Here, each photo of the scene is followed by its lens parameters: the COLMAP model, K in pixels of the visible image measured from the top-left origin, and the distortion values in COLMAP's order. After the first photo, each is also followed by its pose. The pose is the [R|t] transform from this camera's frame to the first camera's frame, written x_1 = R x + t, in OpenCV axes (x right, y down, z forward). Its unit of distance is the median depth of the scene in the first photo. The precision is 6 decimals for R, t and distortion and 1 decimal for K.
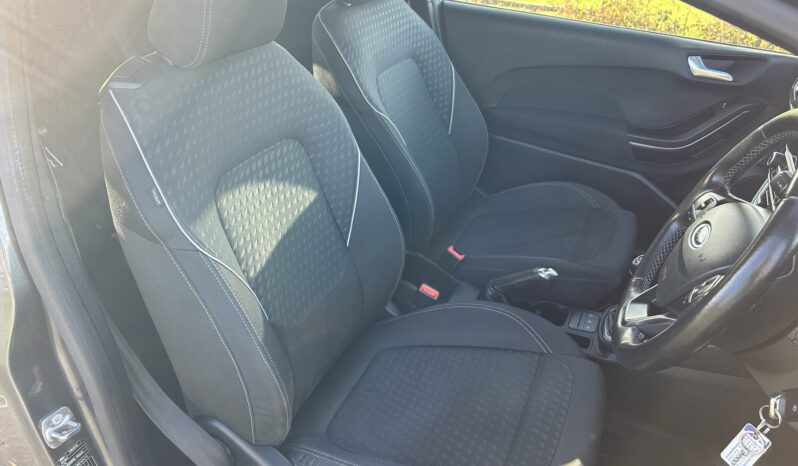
lens RADIAL K [[599.0, 0, 399.0], [0, 599.0, 233.0], [0, 0, 1]] dist [0.001492, 0.001722]
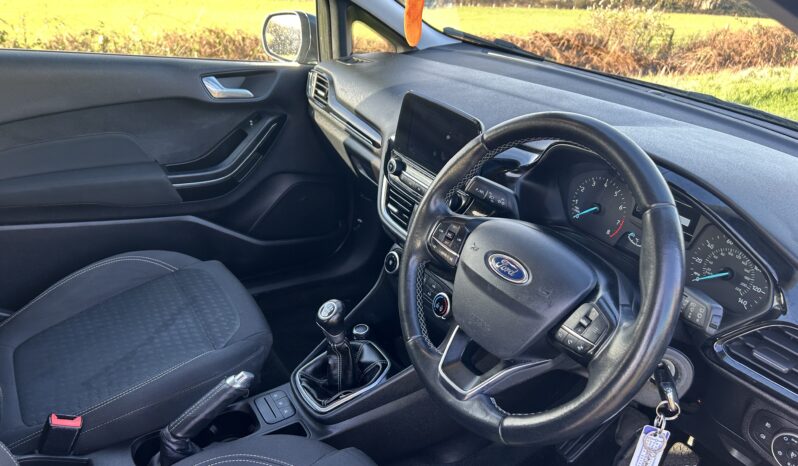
lens RADIAL K [[599.0, 0, 399.0], [0, 599.0, 233.0], [0, 0, 1]] dist [0.001492, 0.001722]
pose [[0.546037, -0.333149, 0.768671, -0.125749], [0.349872, 0.924369, 0.152093, -0.115564], [-0.761205, 0.185888, 0.621299, 0.265512]]
